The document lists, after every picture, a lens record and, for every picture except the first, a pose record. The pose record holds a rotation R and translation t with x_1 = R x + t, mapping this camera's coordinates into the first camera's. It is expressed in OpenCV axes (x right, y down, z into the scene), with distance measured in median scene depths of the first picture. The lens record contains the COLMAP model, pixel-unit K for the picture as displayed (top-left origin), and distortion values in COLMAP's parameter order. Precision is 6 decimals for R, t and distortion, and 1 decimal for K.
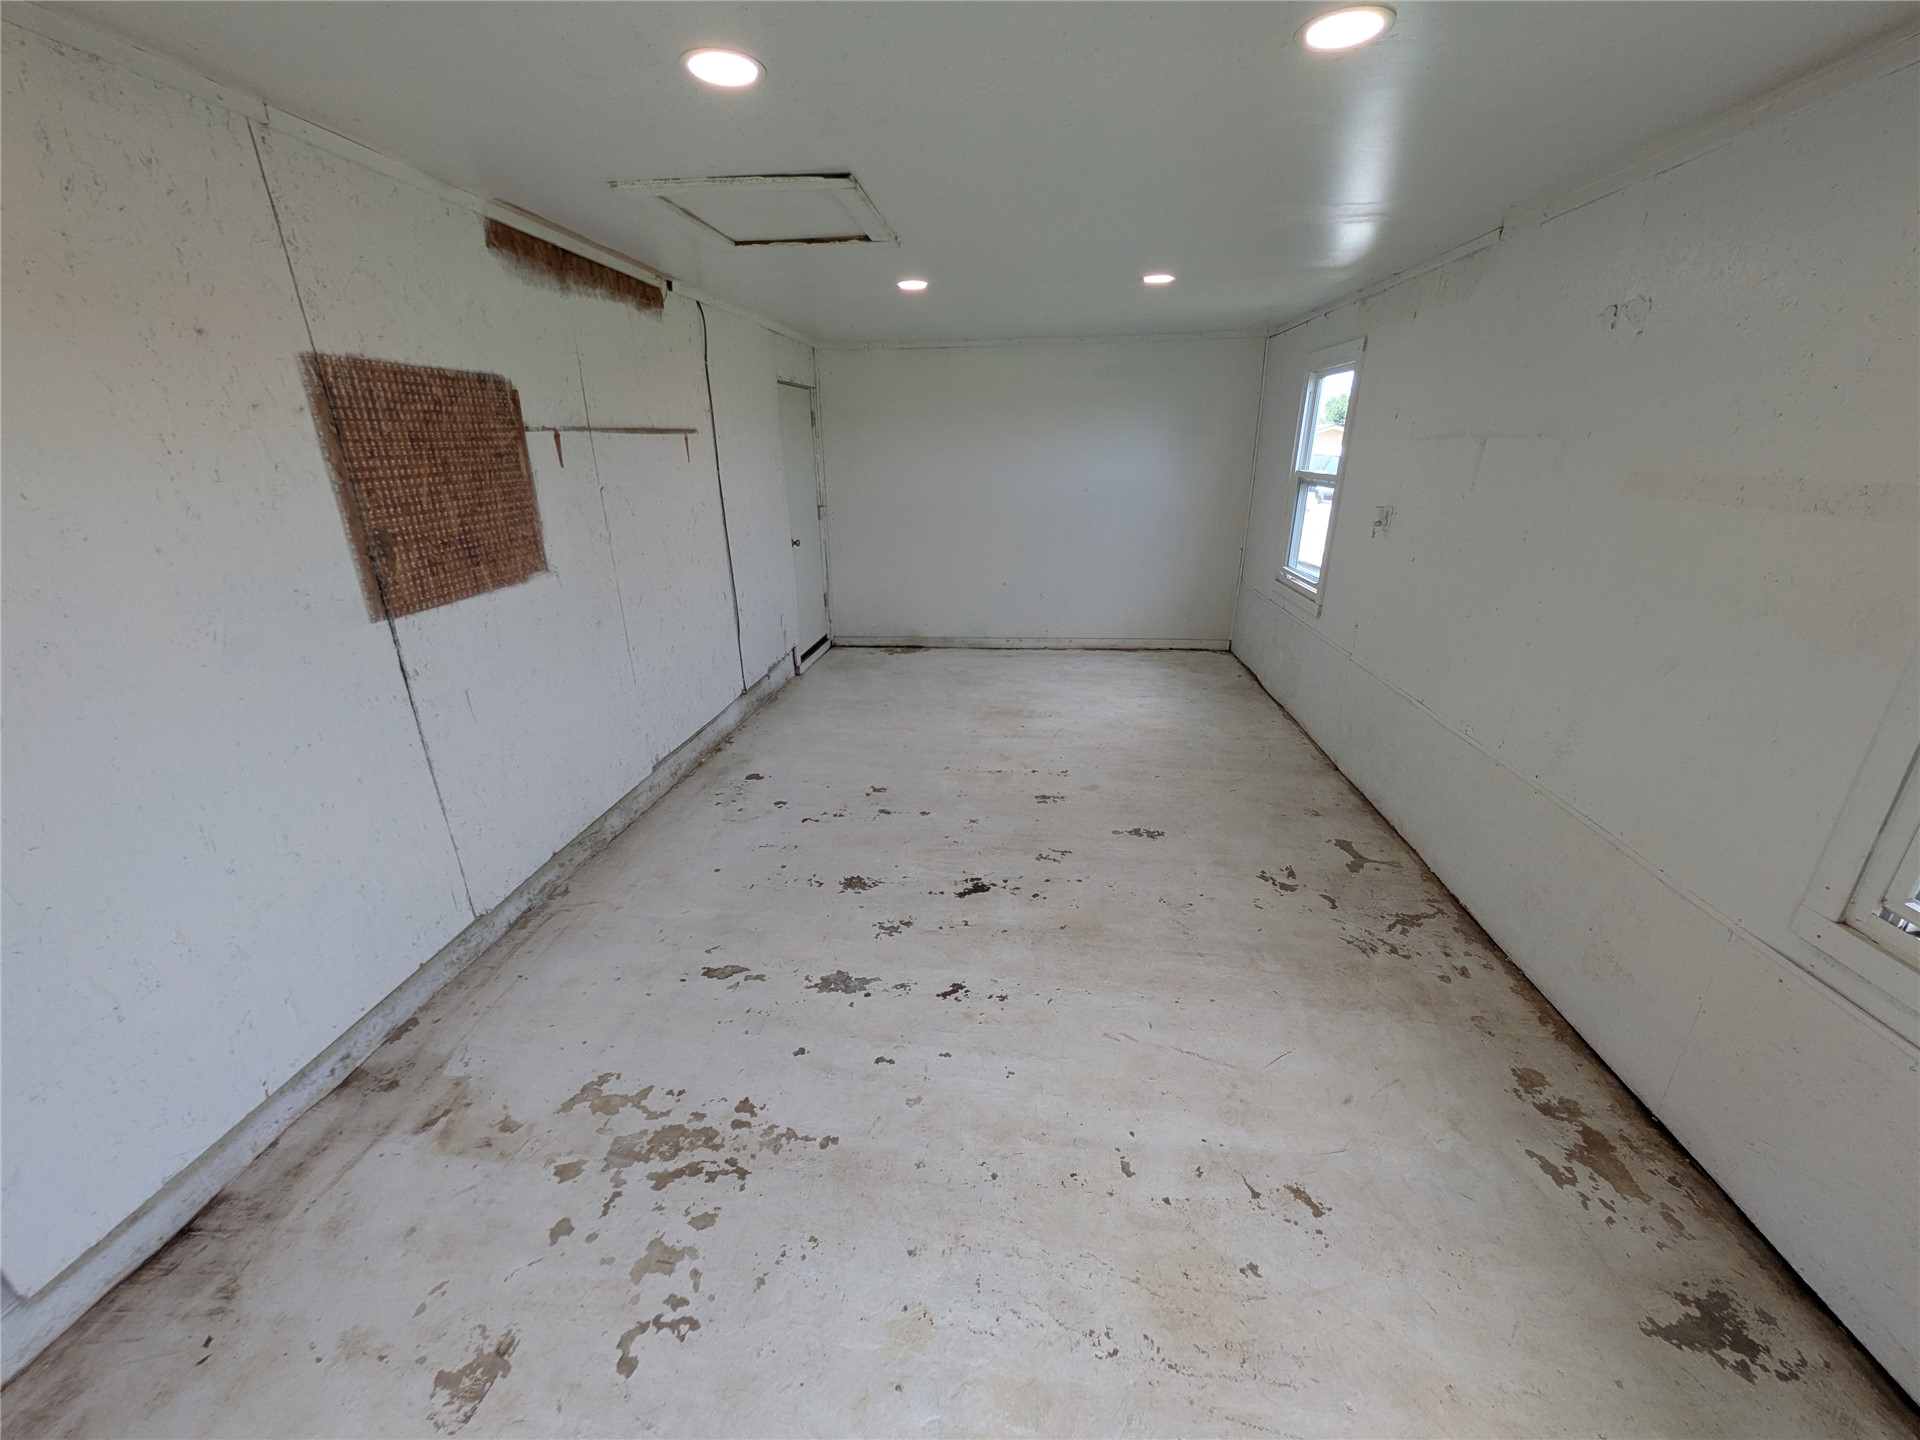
lens RADIAL K [[756.7, 0, 960.8], [0, 756.7, 722.4], [0, 0, 1]] dist [-0.004931, 0.001050]
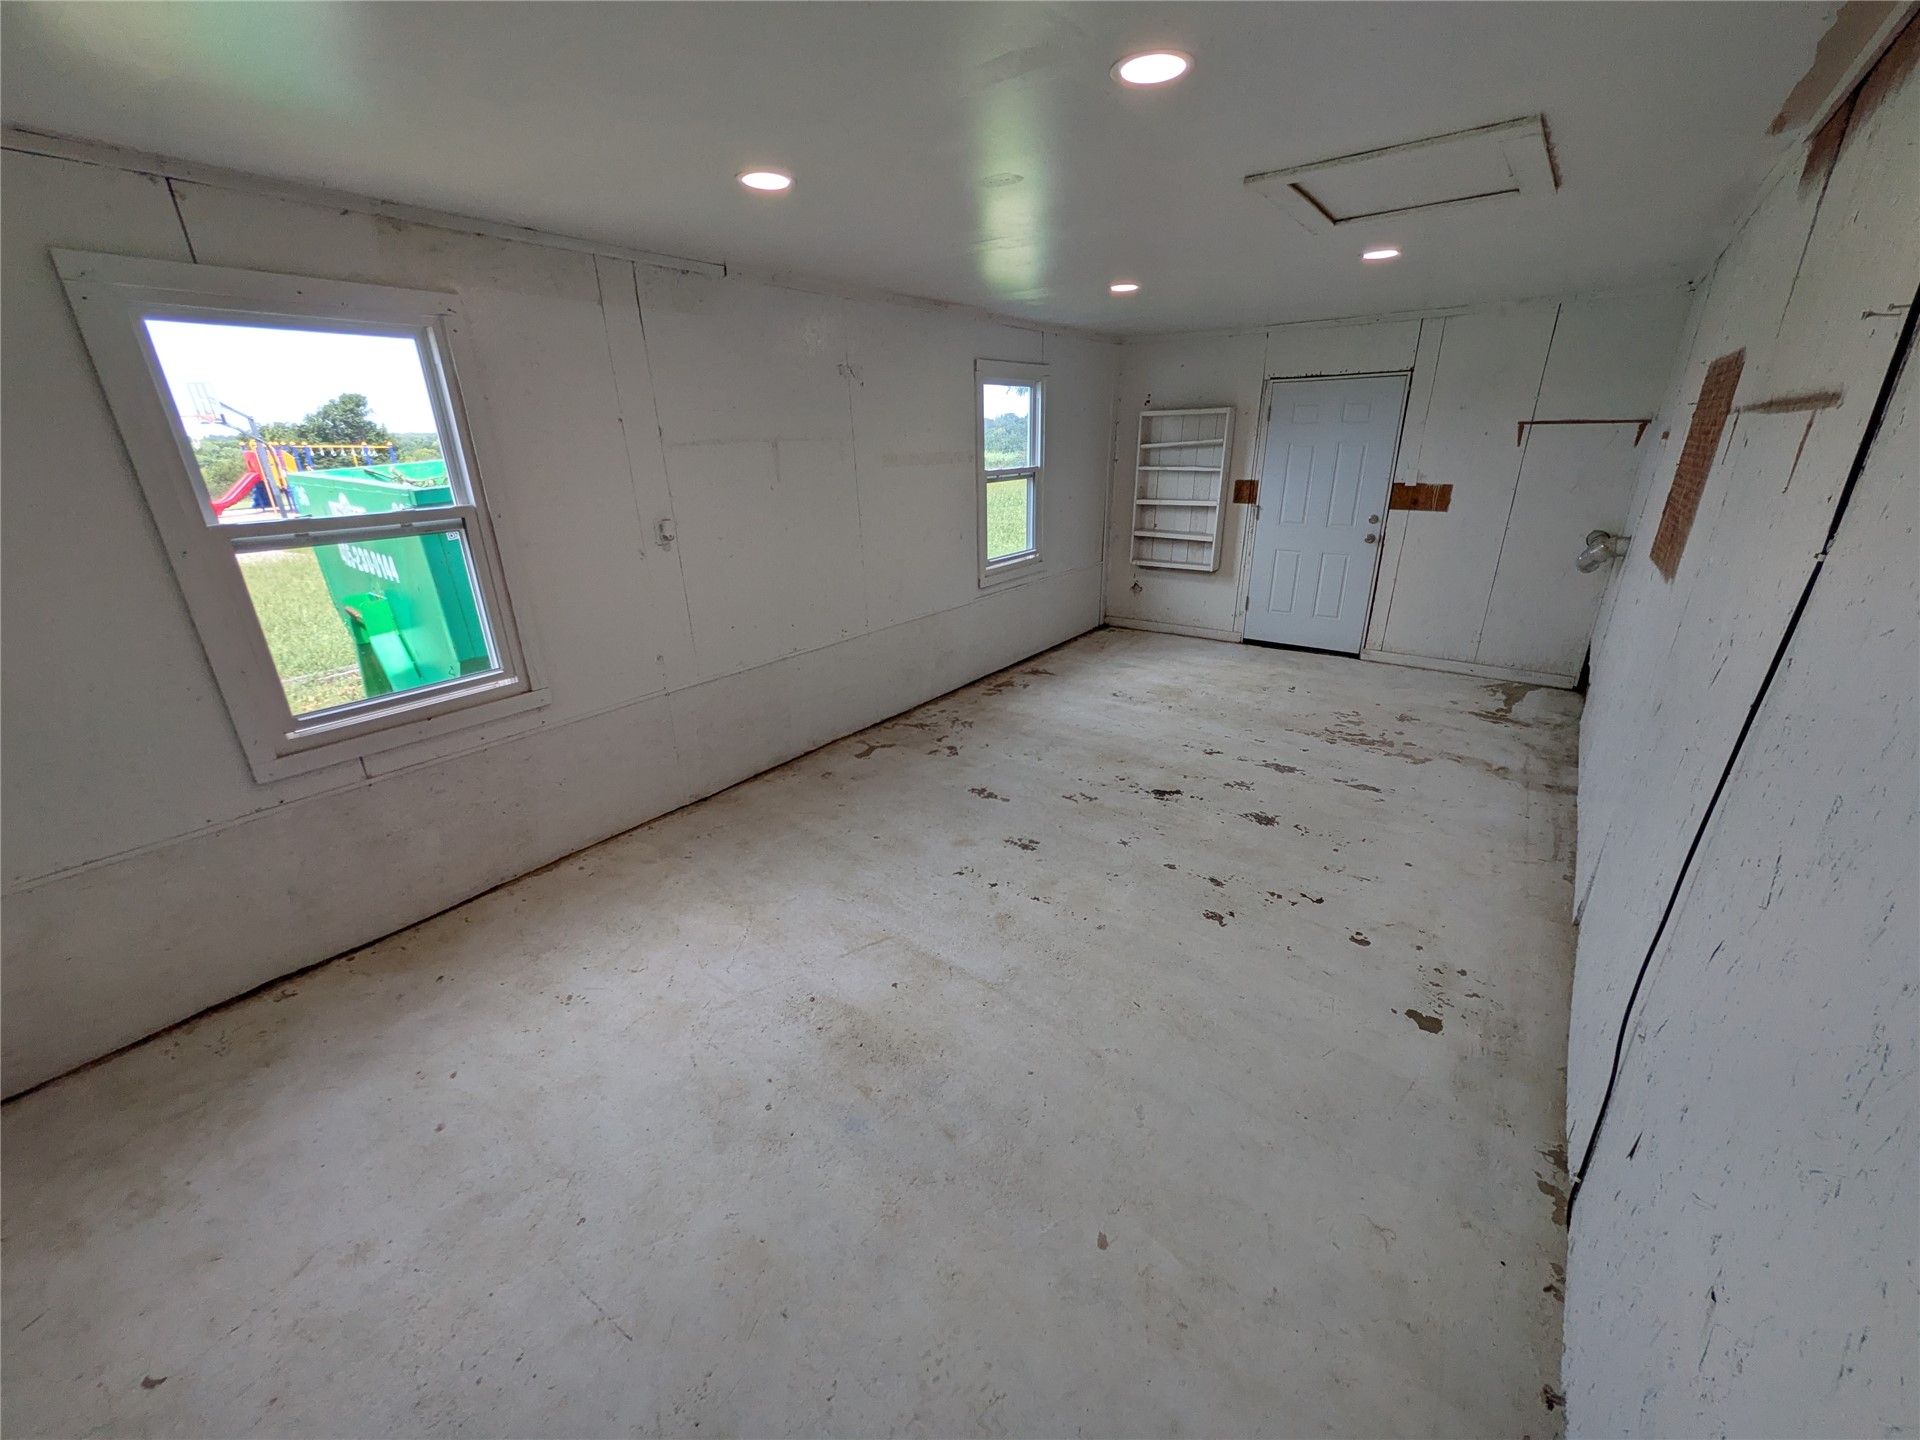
lens RADIAL K [[756.7, 0, 958.8], [0, 756.7, 724.5], [0, 0, 1]] dist [-0.004931, 0.001050]
pose [[-0.851954, -0.169486, 0.495429, -0.285482], [0.203403, 0.764738, 0.611394, -0.685559], [-0.482496, 0.621651, -0.617048, 1.820359]]
